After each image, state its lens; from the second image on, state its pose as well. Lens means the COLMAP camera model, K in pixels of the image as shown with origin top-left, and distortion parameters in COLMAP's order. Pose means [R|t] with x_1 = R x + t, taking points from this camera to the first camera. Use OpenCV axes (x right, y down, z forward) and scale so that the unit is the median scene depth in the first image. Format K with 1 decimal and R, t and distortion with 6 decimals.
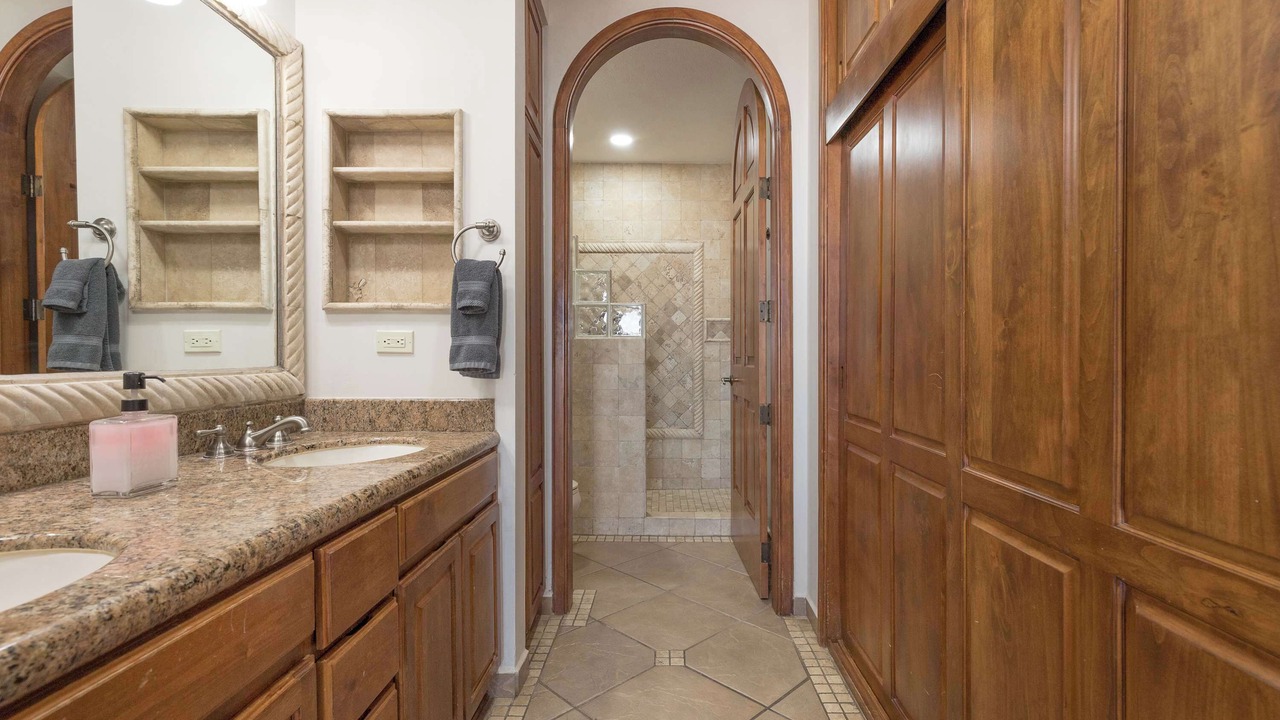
lens RADIAL K [[615.2, 0, 618.7], [0, 615.2, 359.1], [0, 0, 1]] dist [0.015670, -0.000152]
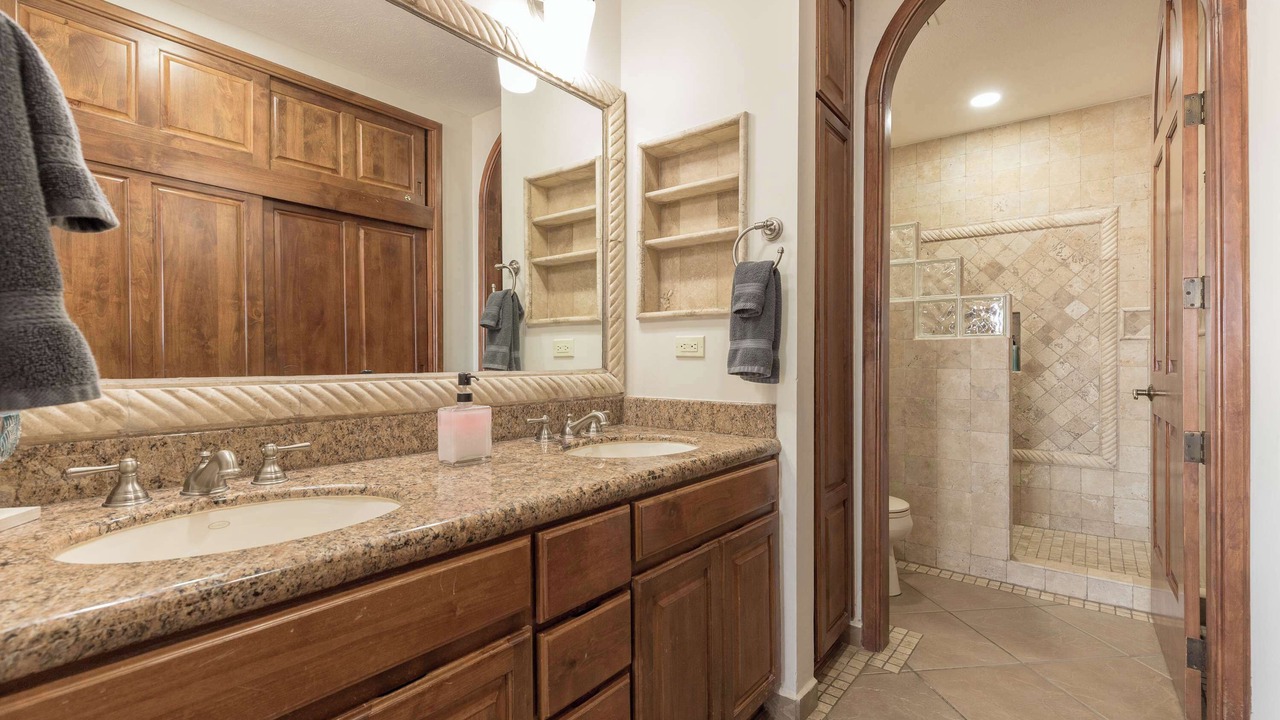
lens RADIAL K [[572.3, 0, 634.8], [0, 572.3, 358.6], [0, 0, 1]] dist [0.012429, -0.000750]
pose [[0.796337, -0.001154, -0.604853, 0.158267], [-0.001766, 0.999989, -0.004233, -0.002779], [0.604851, 0.004439, 0.796326, 0.155291]]
